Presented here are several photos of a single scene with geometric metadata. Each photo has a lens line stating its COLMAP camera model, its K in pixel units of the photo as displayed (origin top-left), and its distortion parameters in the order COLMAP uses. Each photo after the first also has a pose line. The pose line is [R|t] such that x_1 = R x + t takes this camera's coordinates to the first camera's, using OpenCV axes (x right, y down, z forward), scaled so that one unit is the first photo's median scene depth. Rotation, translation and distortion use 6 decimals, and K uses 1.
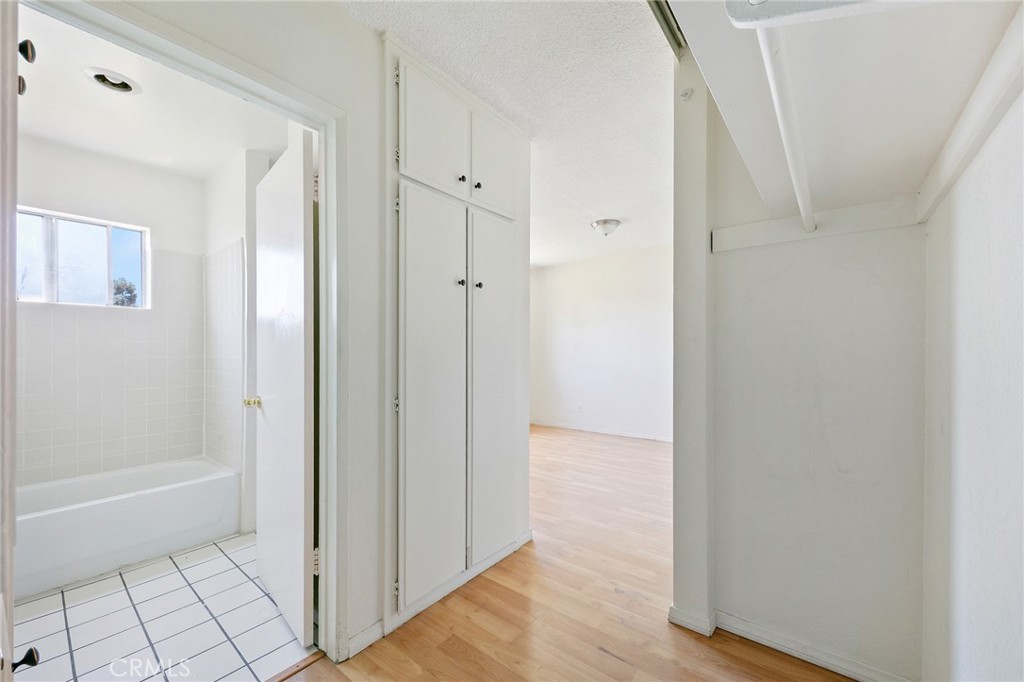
lens RADIAL K [[400.5, 0, 510.6], [0, 400.5, 347.9], [0, 0, 1]] dist [0.002630, -0.000344]
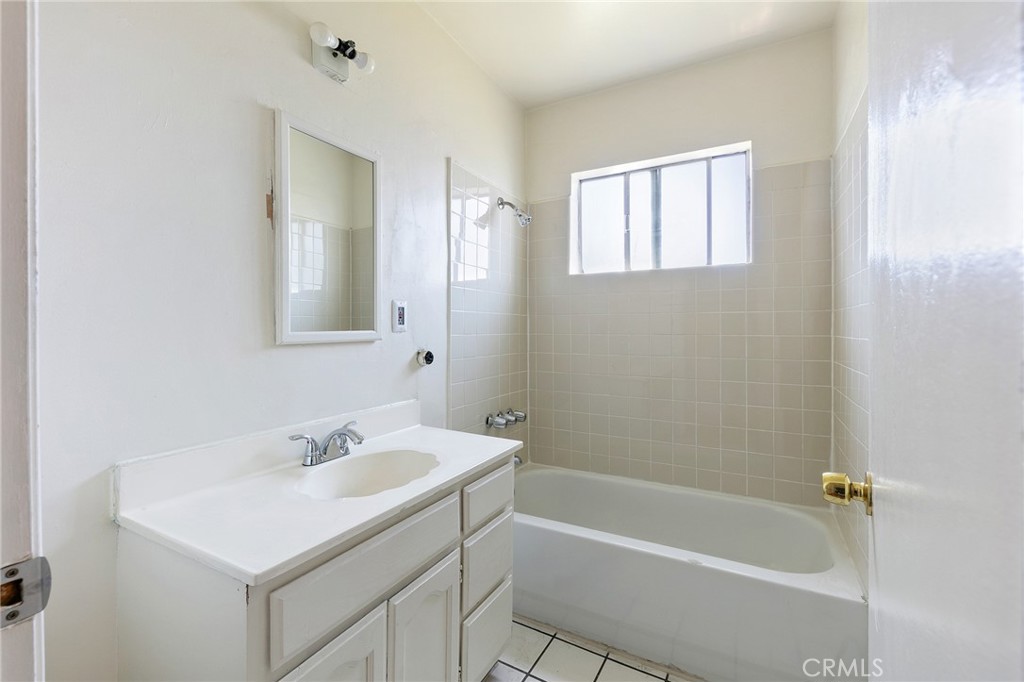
lens RADIAL K [[443.9, 0, 516.4], [0, 443.9, 332.6], [0, 0, 1]] dist [-0.002951, -0.000104]
pose [[0.180845, 0.014999, -0.983397, -0.274250], [0.004570, 0.999860, 0.016090, 0.004231], [0.983501, -0.007404, 0.180751, 0.538056]]
